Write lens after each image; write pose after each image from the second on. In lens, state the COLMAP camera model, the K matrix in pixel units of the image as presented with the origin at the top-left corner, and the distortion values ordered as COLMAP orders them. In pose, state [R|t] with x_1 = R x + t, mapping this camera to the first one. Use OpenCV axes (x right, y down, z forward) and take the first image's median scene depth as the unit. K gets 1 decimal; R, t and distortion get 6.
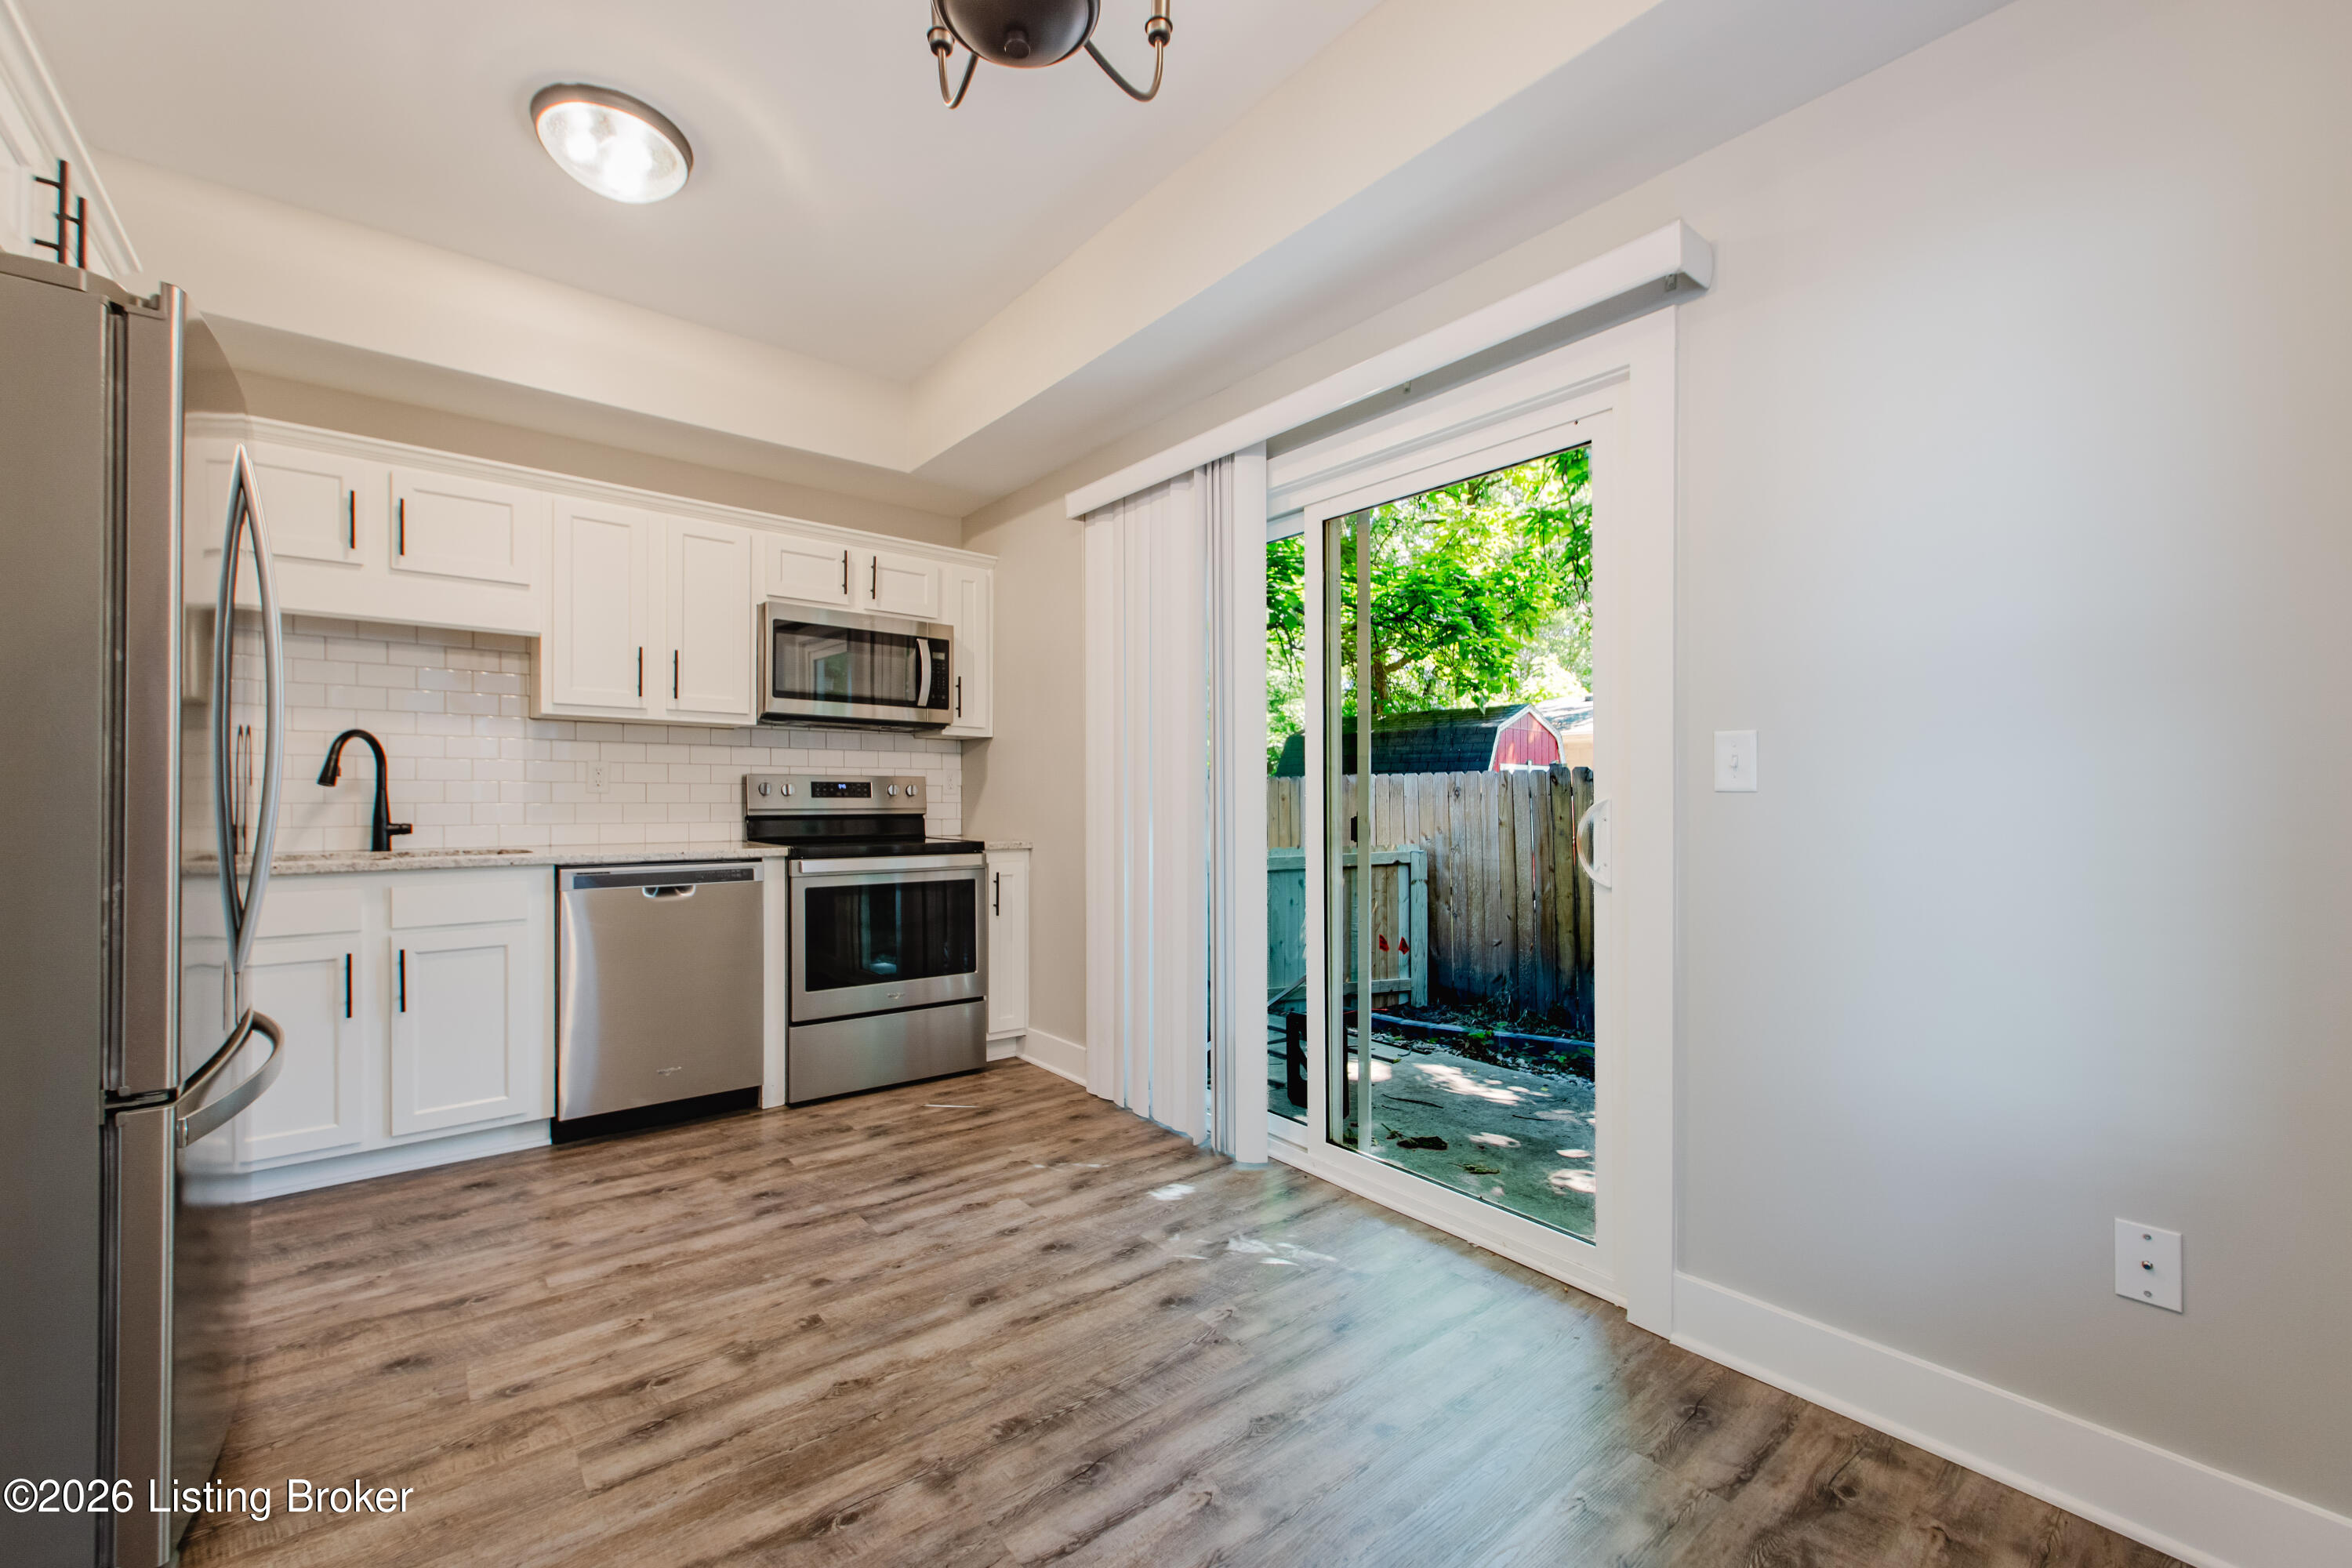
lens RADIAL K [[947.8, 0, 1166.4], [0, 947.8, 790.5], [0, 0, 1]] dist [-0.001908, -0.002909]
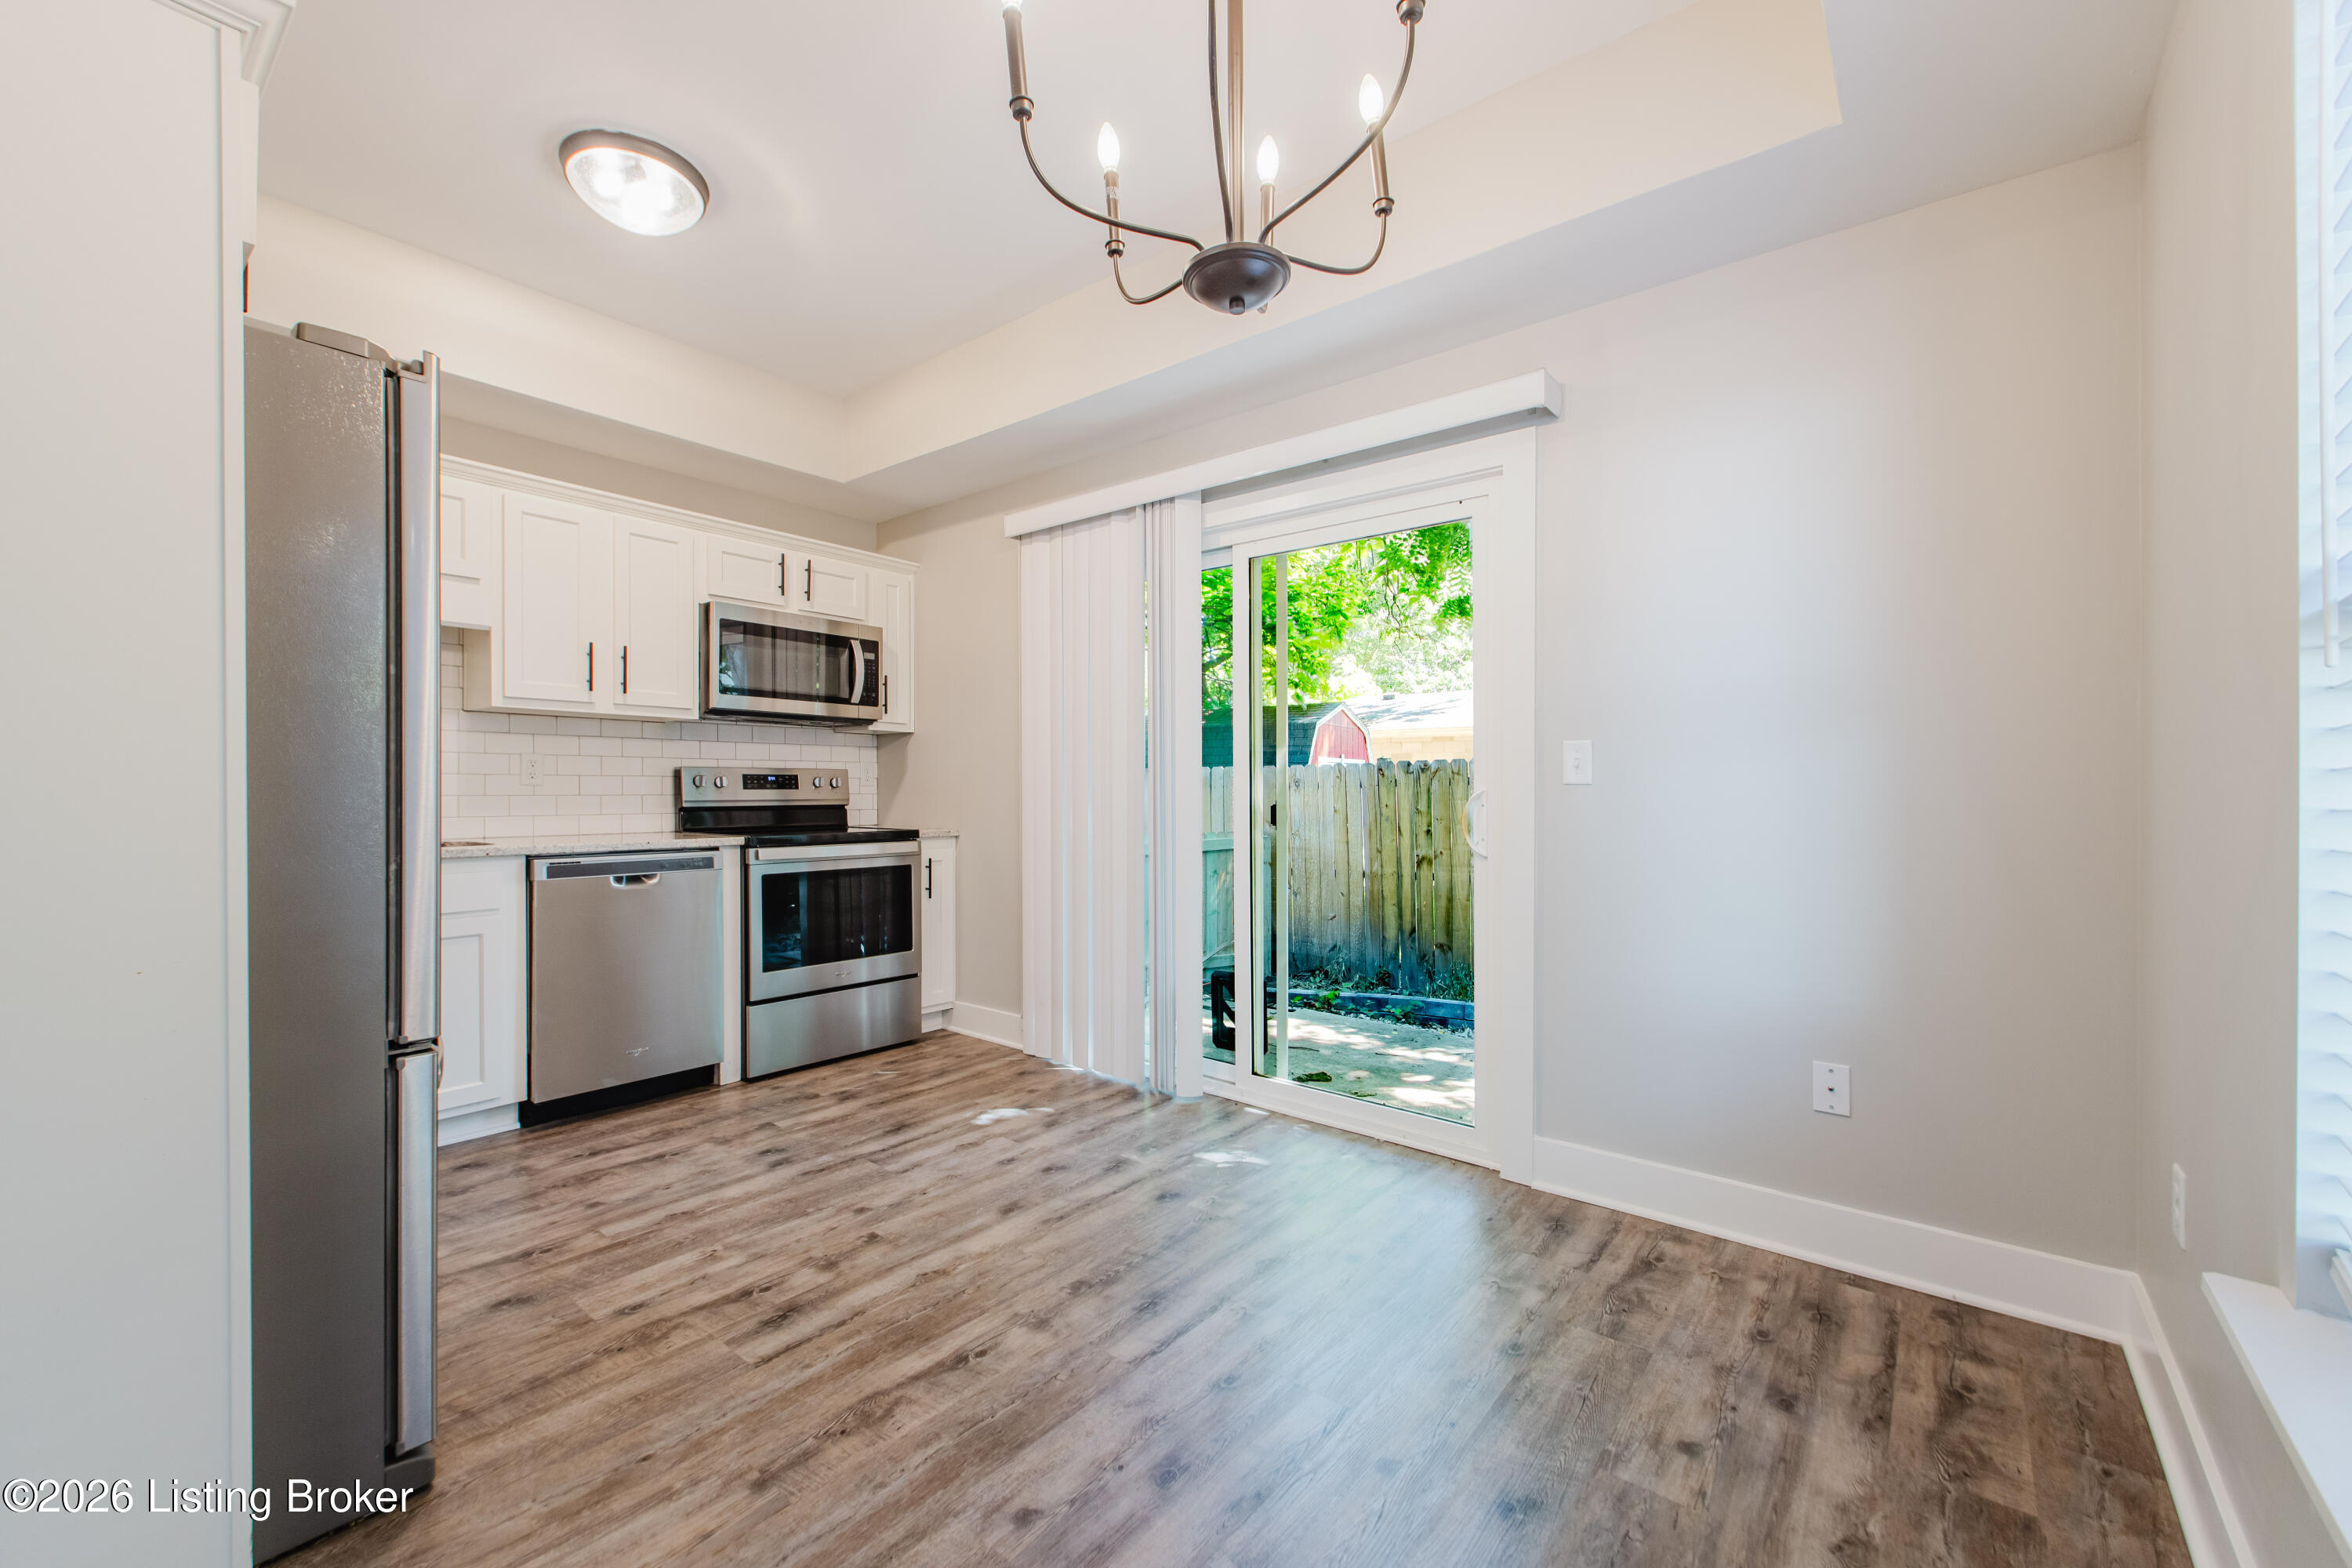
lens RADIAL K [[947.8, 0, 1171.7], [0, 947.8, 785.8], [0, 0, 1]] dist [-0.001908, -0.002909]
pose [[0.978324, -0.000982, 0.207076, -0.193555], [-0.000025, 0.999988, 0.004860, -0.002418], [-0.207078, -0.004760, 0.978313, -0.168819]]
